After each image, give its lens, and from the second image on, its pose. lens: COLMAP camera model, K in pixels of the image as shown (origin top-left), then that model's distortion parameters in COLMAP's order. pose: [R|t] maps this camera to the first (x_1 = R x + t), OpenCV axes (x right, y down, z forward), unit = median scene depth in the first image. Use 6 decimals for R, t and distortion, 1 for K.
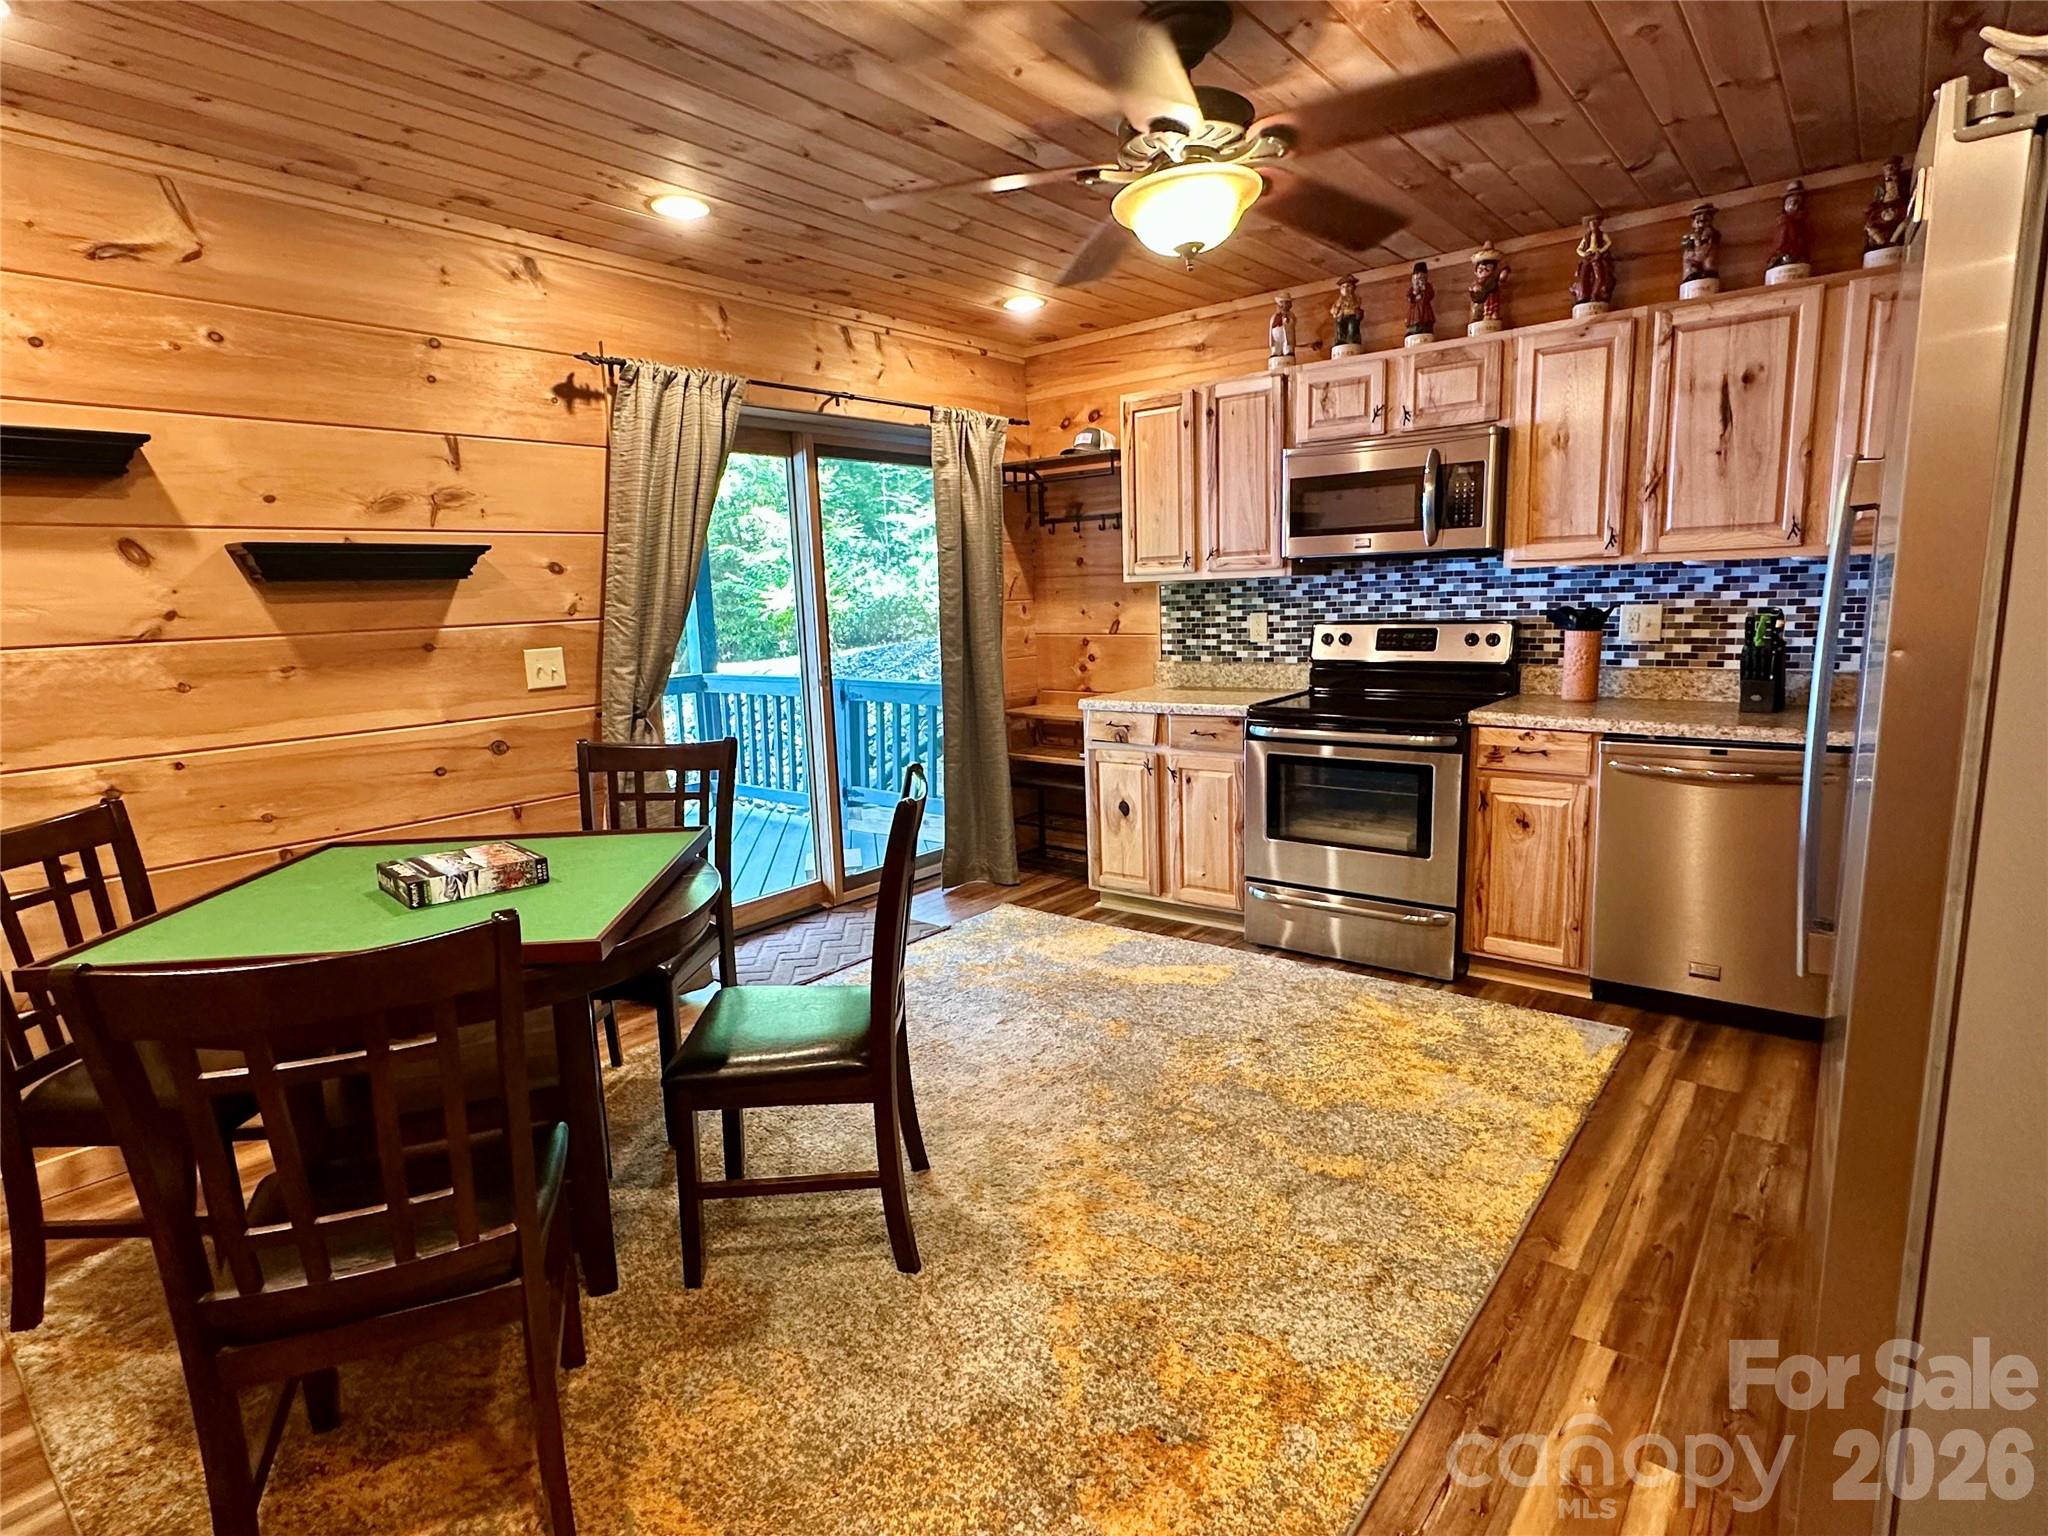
lens RADIAL K [[1052.9, 0, 1018.6], [0, 1052.9, 765.6], [0, 0, 1]] dist [-0.005657, -0.000135]
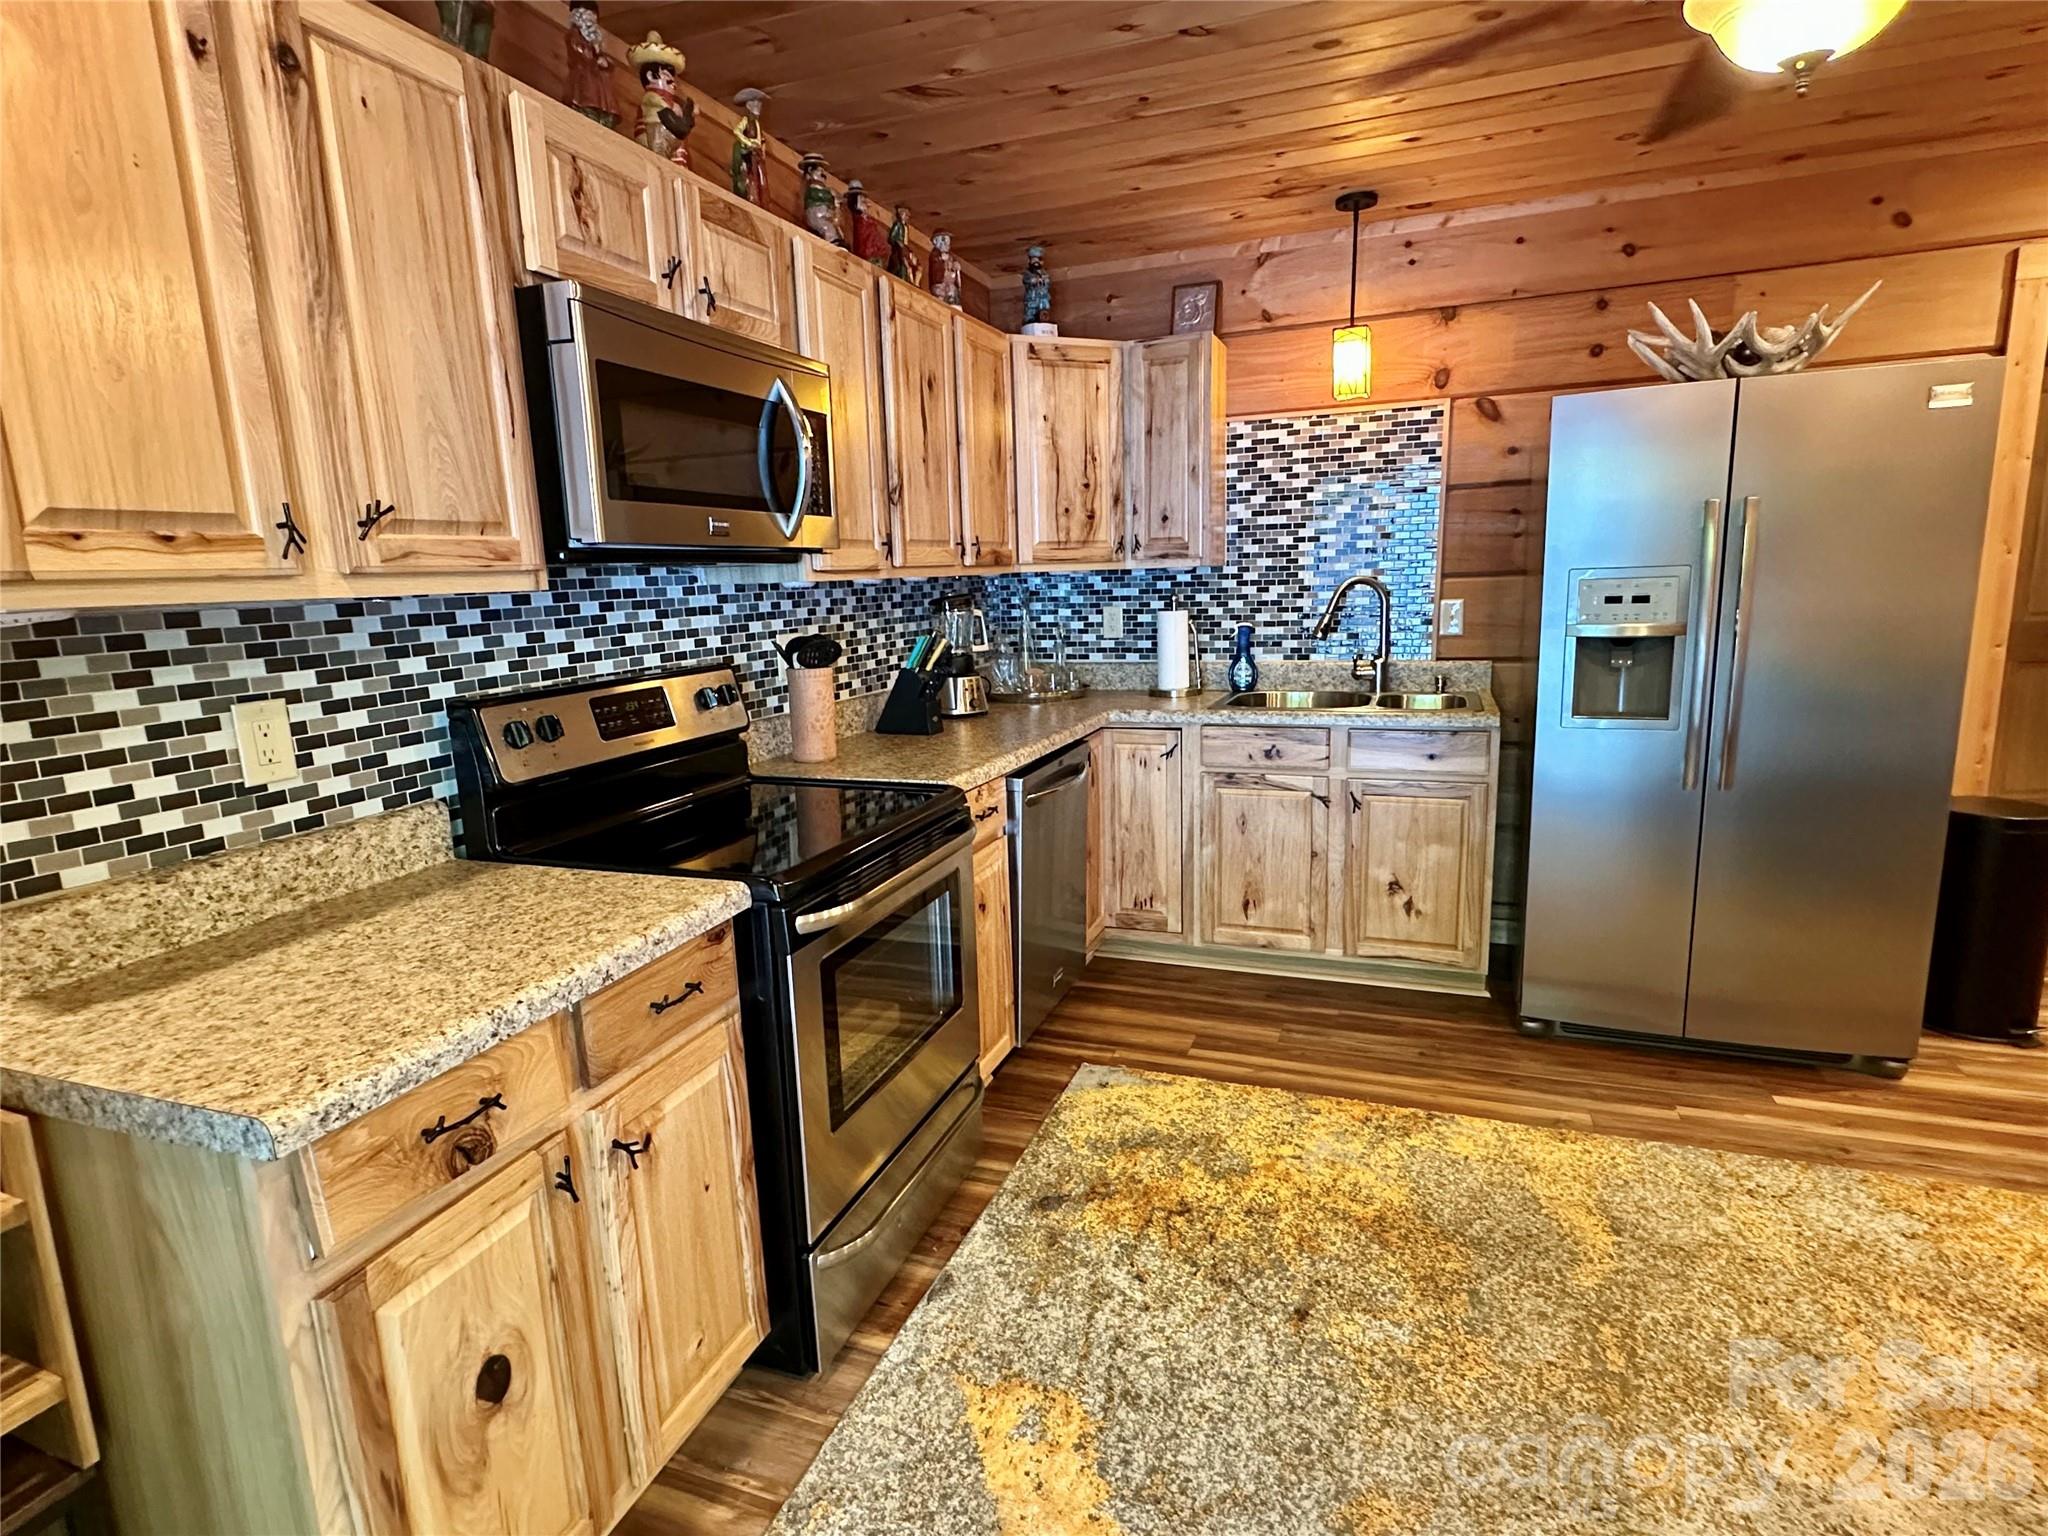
lens RADIAL K [[1052.9, 0, 1016.8], [0, 1052.9, 772.5], [0, 0, 1]] dist [-0.005657, -0.000135]
pose [[-0.304921, -0.132841, 0.943068, -0.199564], [0.199519, 0.959341, 0.199643, -0.153481], [-0.931244, 0.249035, -0.266019, 0.933054]]
